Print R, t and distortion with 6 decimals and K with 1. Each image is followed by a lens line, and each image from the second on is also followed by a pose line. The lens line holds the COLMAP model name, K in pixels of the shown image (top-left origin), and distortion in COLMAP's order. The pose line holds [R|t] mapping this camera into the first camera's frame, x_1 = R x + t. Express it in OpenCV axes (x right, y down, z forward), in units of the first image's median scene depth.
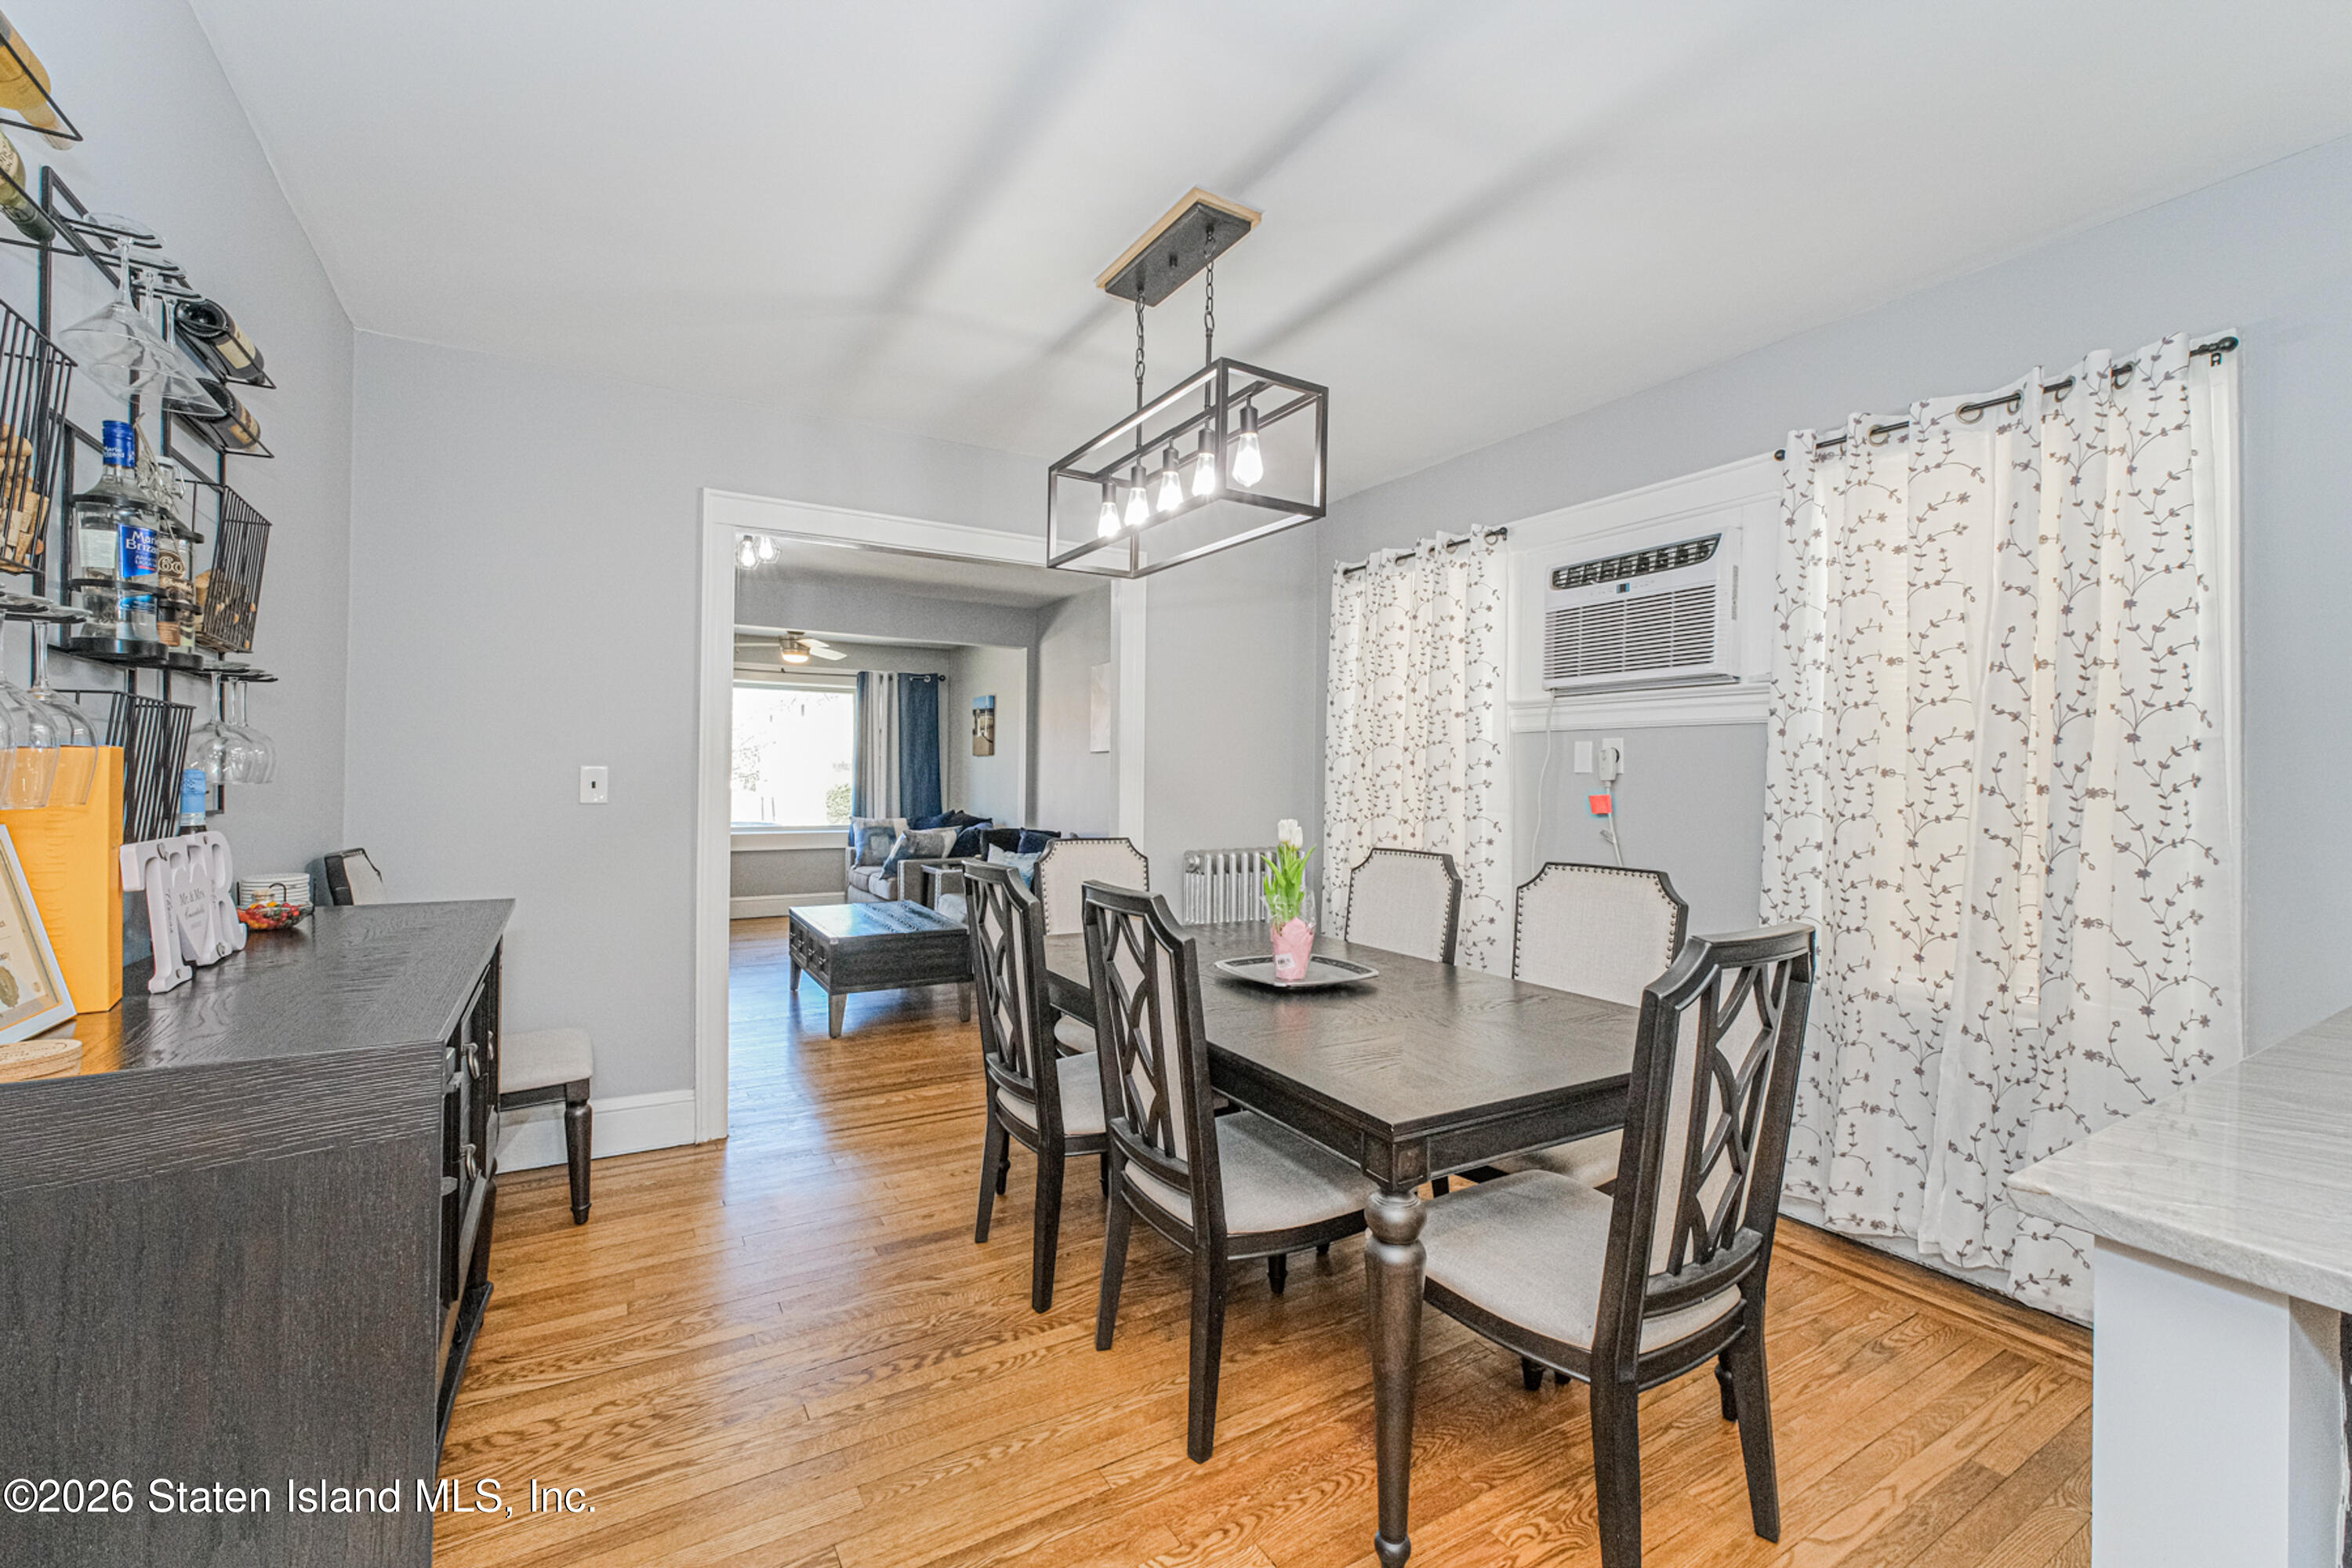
lens RADIAL K [[989.1, 0, 1192.9], [0, 989.1, 774.5], [0, 0, 1]] dist [-0.003802, 0.001311]
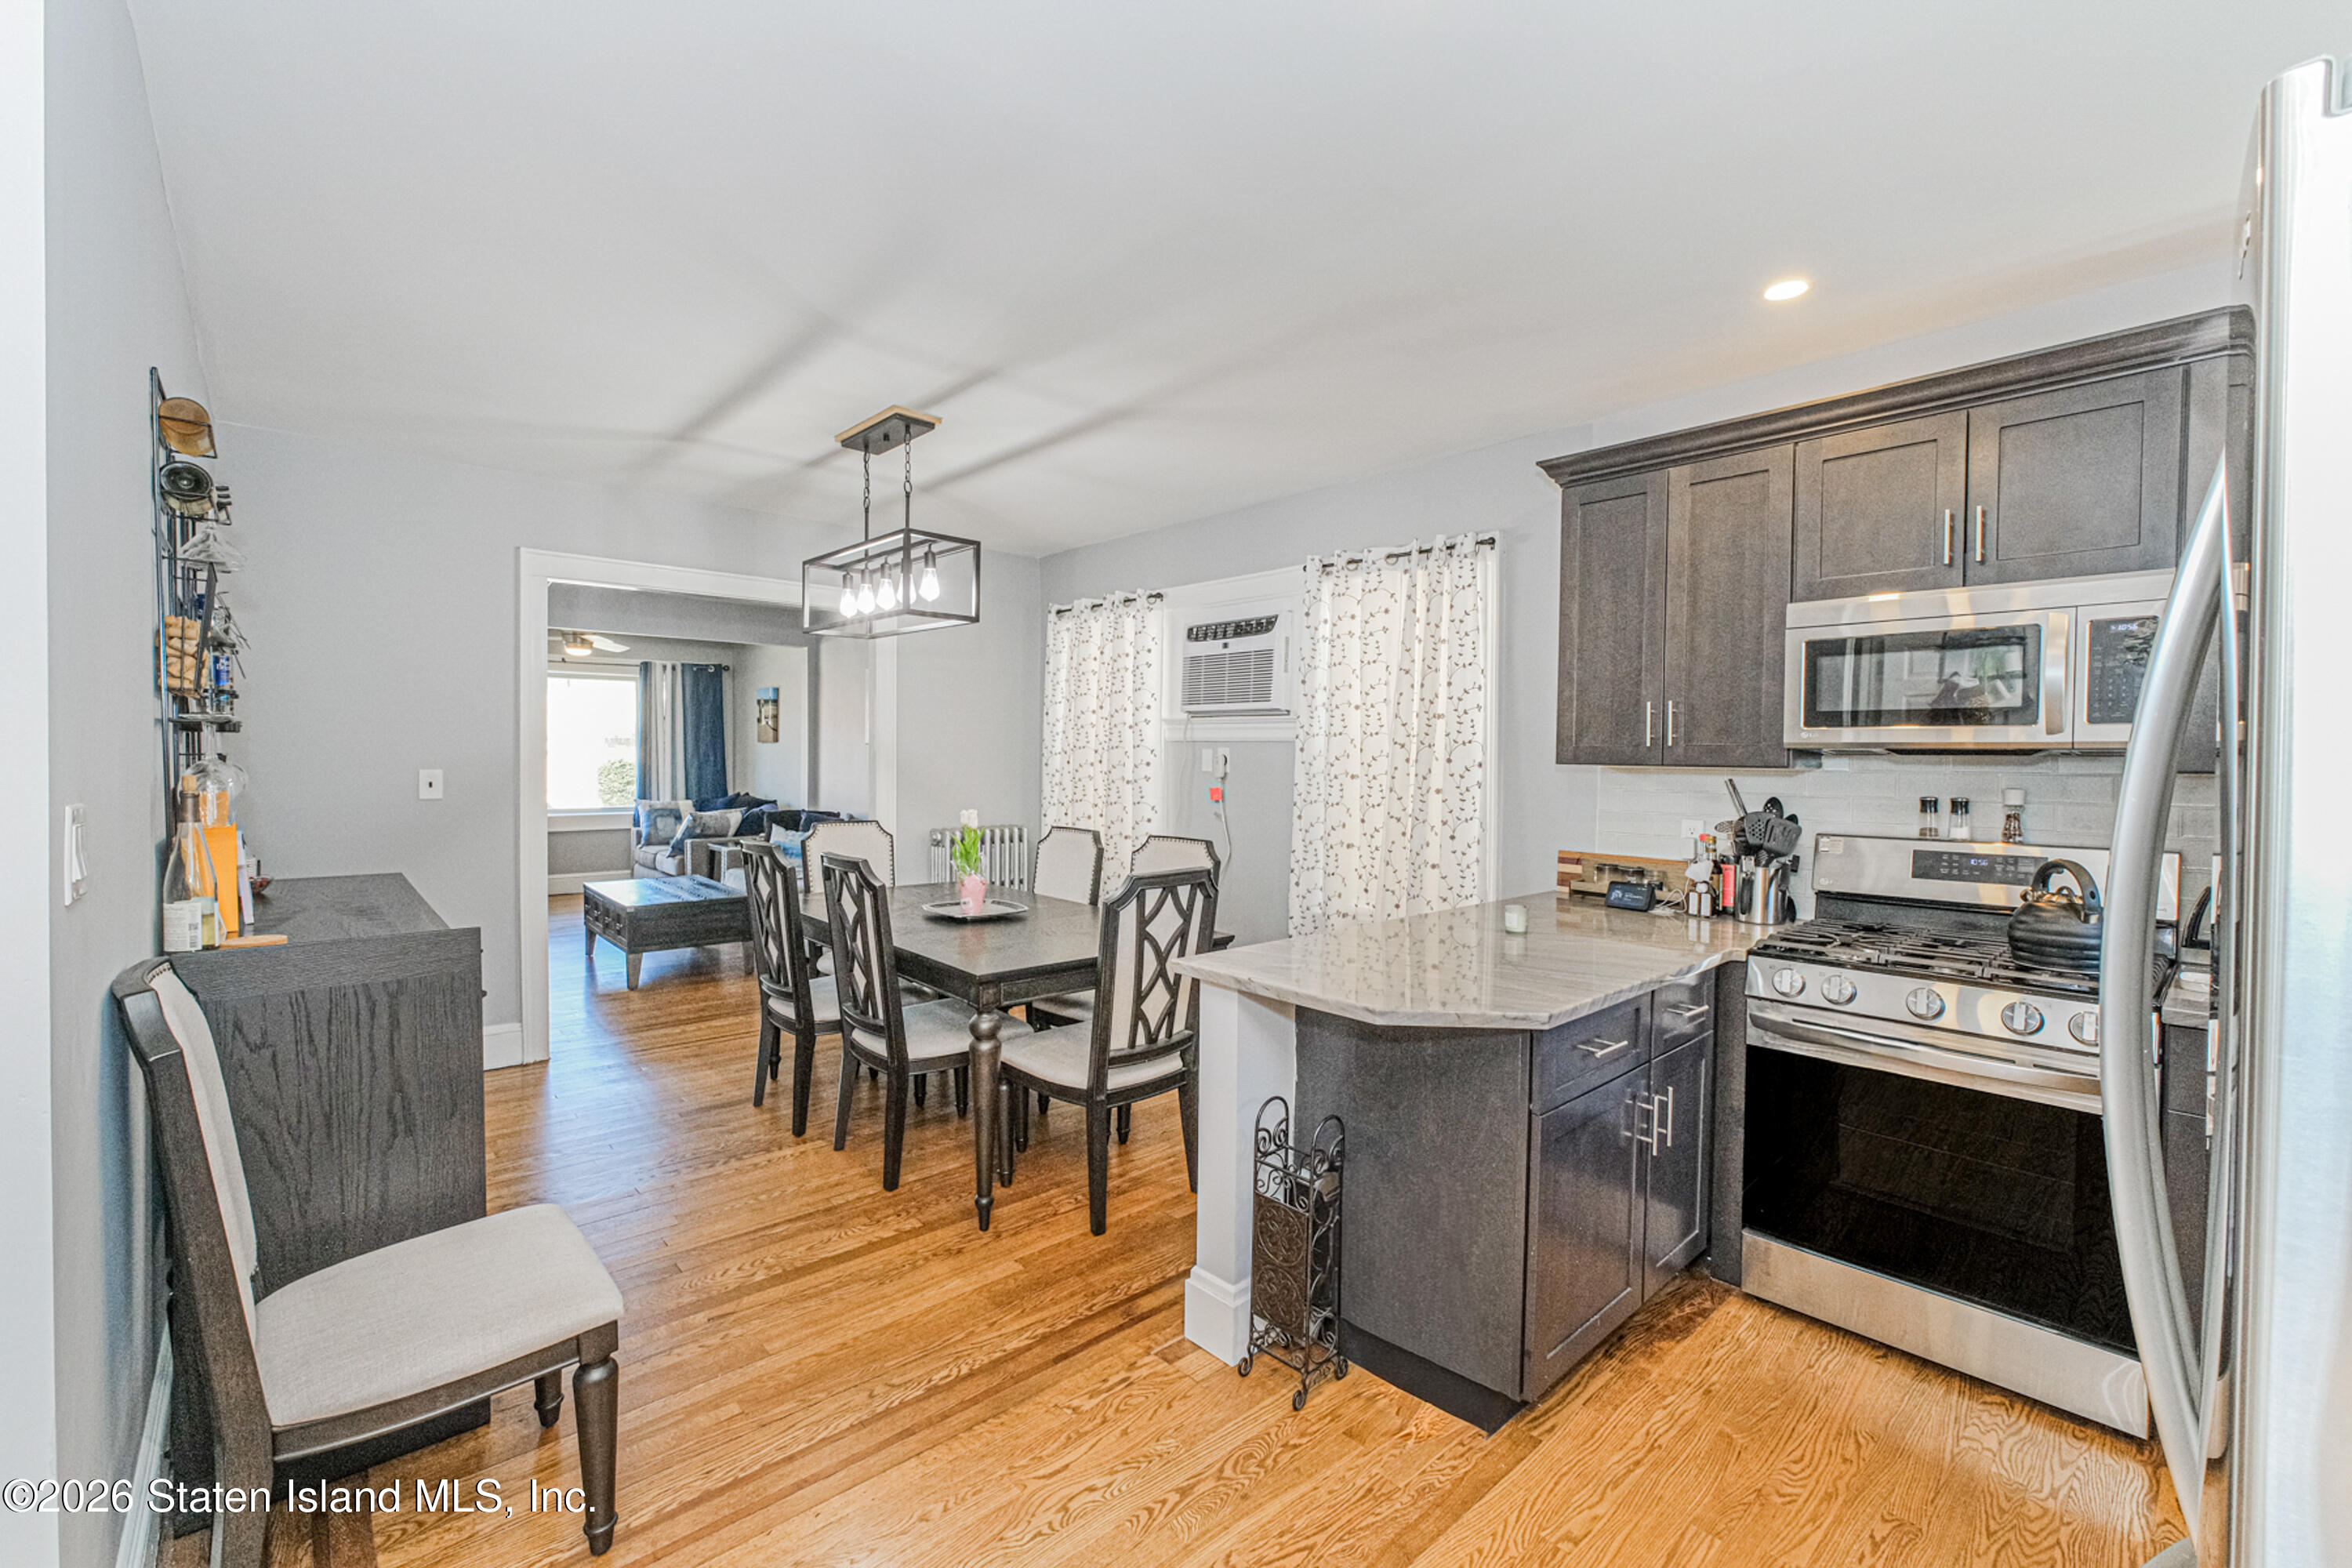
lens RADIAL K [[989.1, 0, 1191.5], [0, 989.1, 780.2], [0, 0, 1]] dist [-0.003802, 0.001311]
pose [[0.982216, -0.003558, 0.187721, 0.117677], [-0.002533, 0.999478, 0.032199, -0.039080], [-0.187738, -0.032102, 0.981694, -0.439646]]
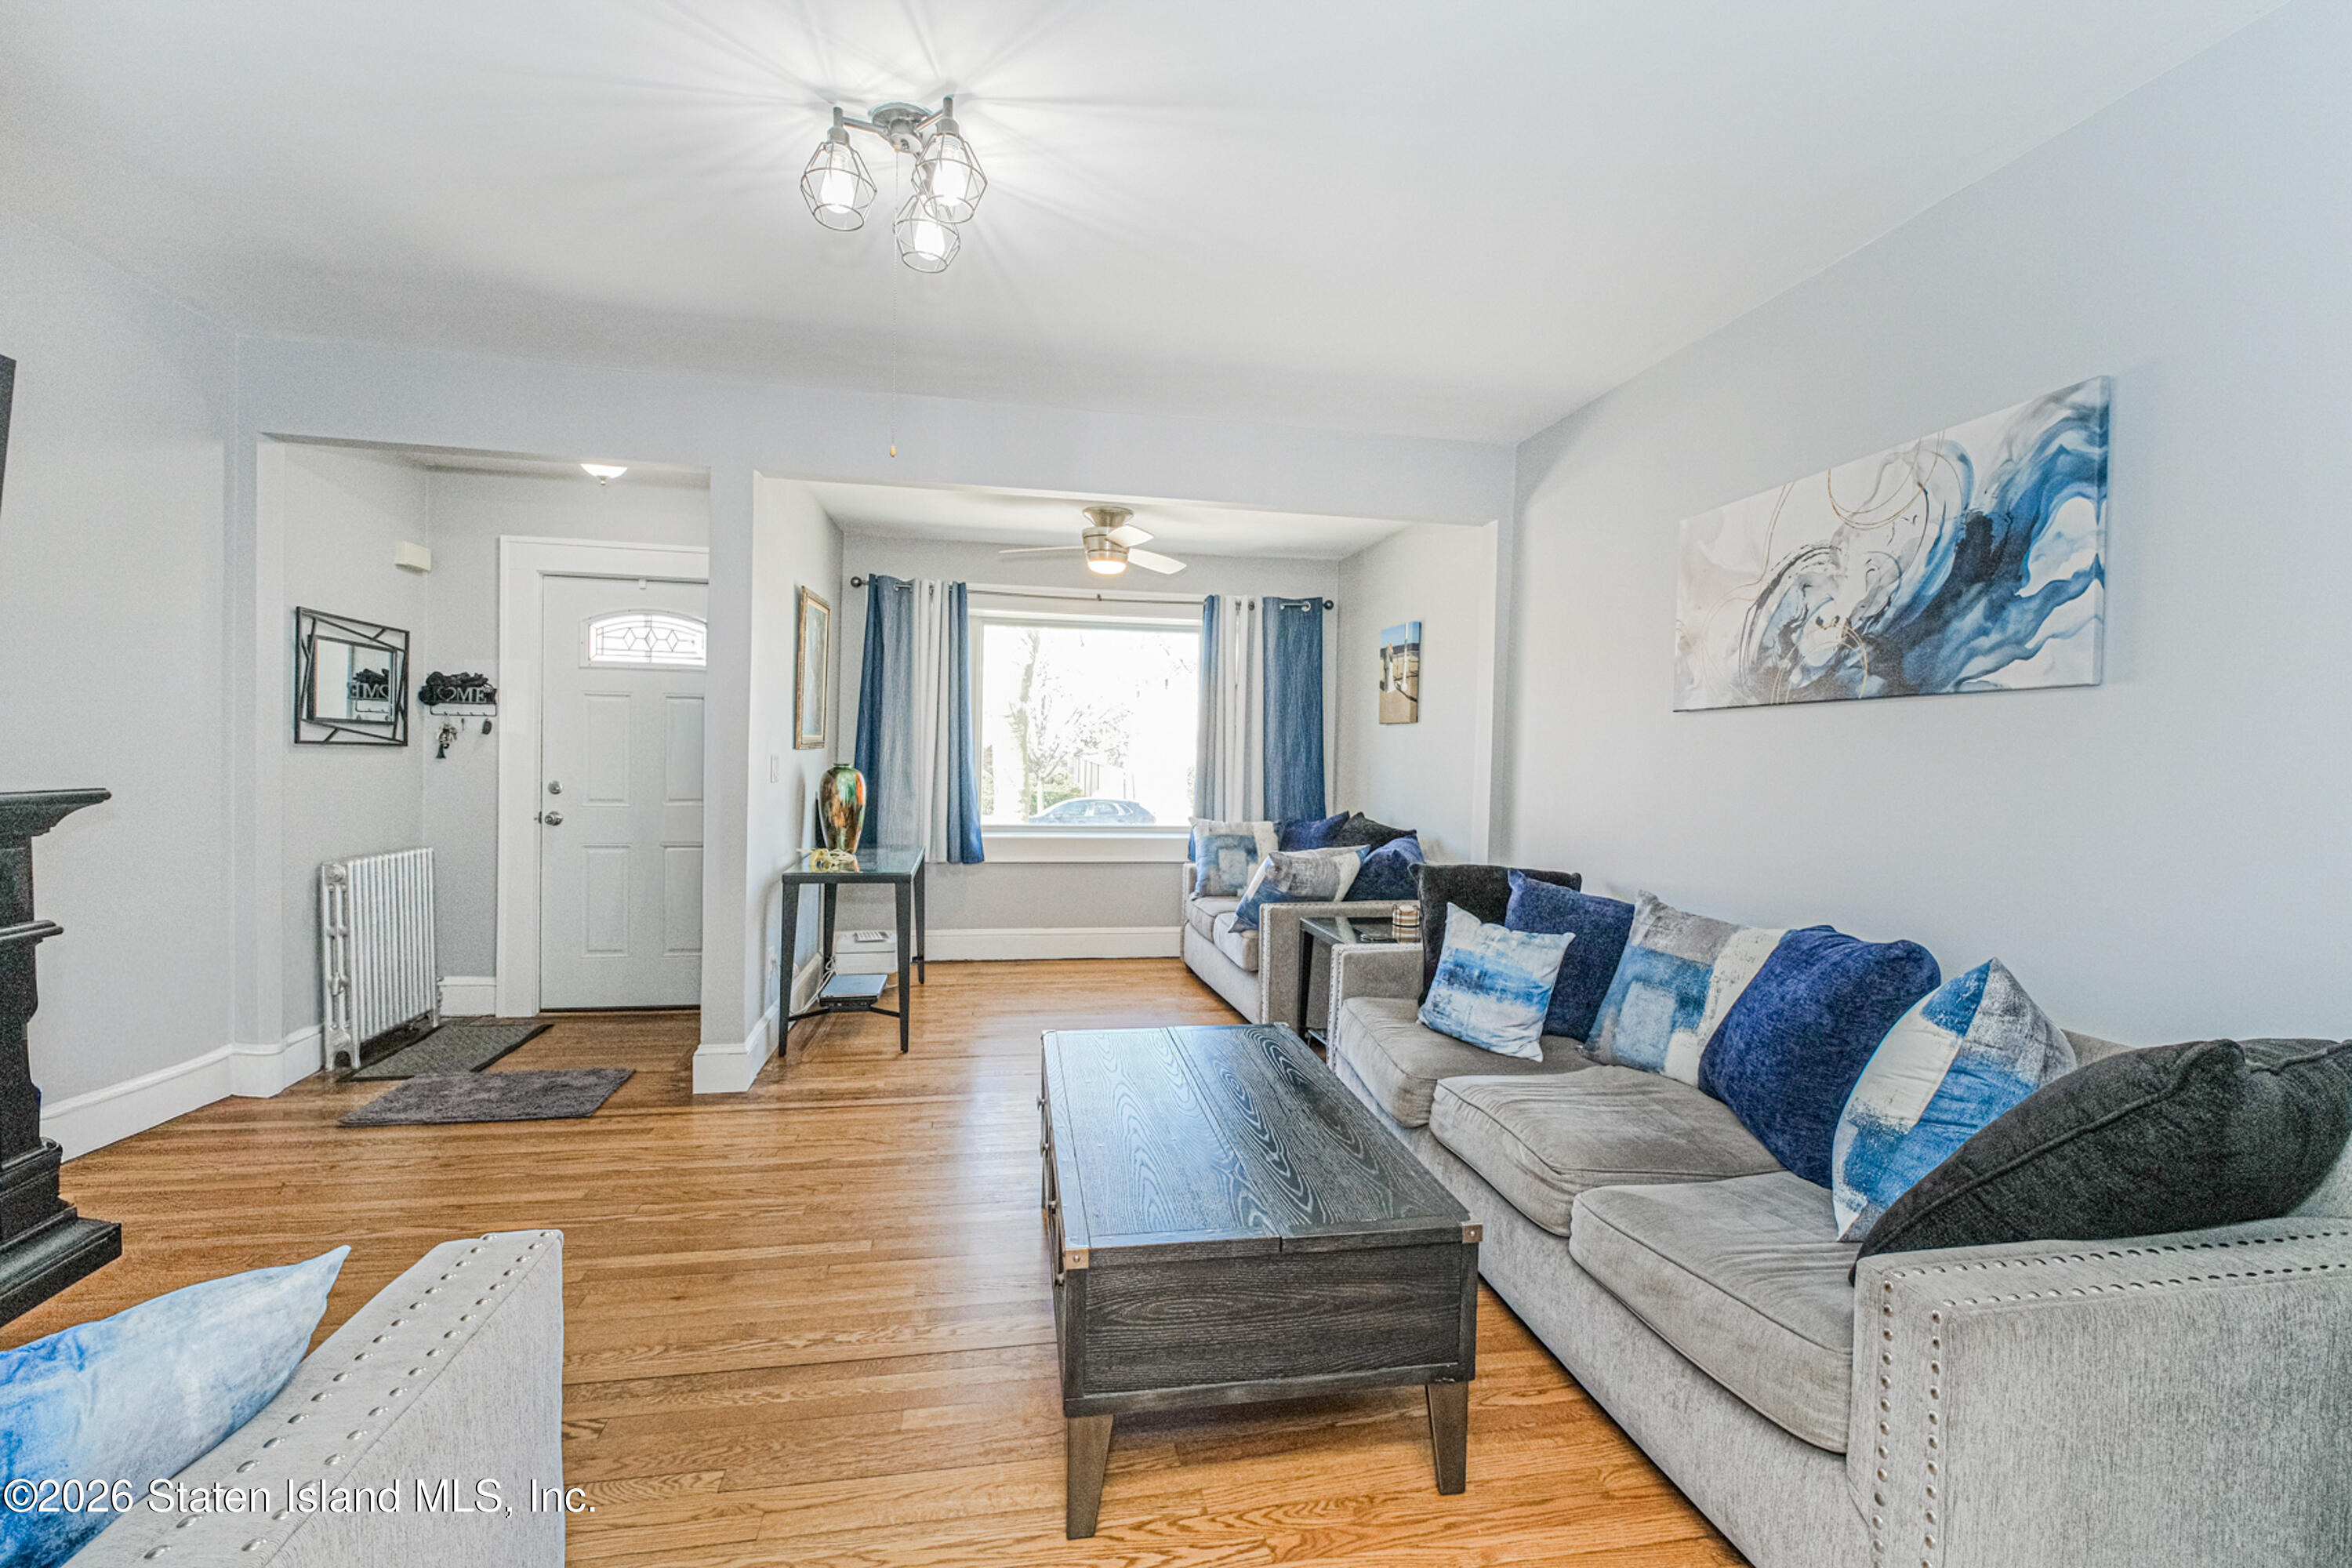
lens RADIAL K [[989.1, 0, 1187.9], [0, 989.1, 785.8], [0, 0, 1]] dist [-0.003802, 0.001311]
pose [[0.935501, 0.021961, -0.352640, -0.341108], [-0.009999, 0.999312, 0.035708, -0.004660], [0.353182, -0.029879, 0.935077, 1.124040]]
